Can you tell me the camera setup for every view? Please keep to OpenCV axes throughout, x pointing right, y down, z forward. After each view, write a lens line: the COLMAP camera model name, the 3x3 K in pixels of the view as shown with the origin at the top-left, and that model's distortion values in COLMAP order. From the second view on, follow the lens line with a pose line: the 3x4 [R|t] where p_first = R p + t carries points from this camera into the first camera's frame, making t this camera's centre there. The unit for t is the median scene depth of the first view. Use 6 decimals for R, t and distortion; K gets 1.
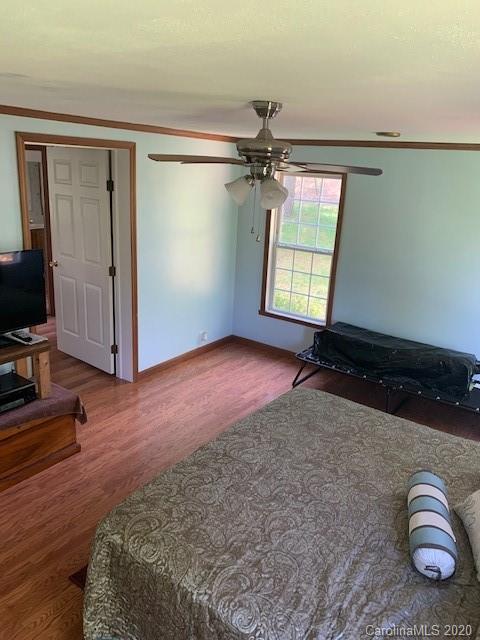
lens RADIAL K [[491.8, 0, 240.5], [0, 491.8, 308.8], [0, 0, 1]] dist [0.041971, 0.001488]
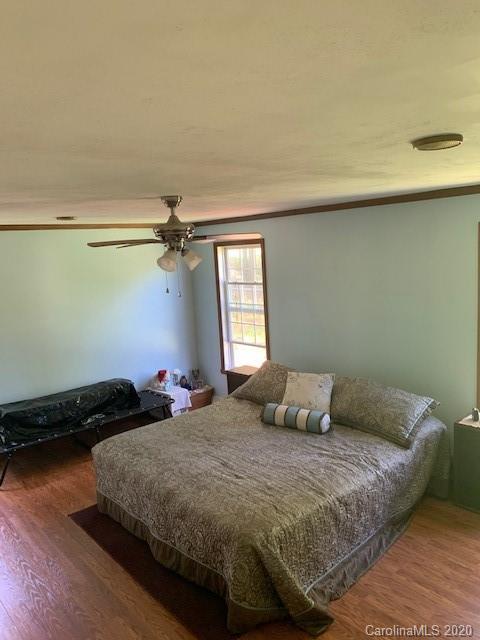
lens RADIAL K [[488.9, 0, 242.1], [0, 488.9, 320.8], [0, 0, 1]] dist [0.099057, -0.184249]
pose [[0.251591, -0.230949, 0.939875, -1.198131], [0.348558, 0.927569, 0.134621, -0.202418], [-0.902889, 0.293732, 0.313867, 0.467797]]
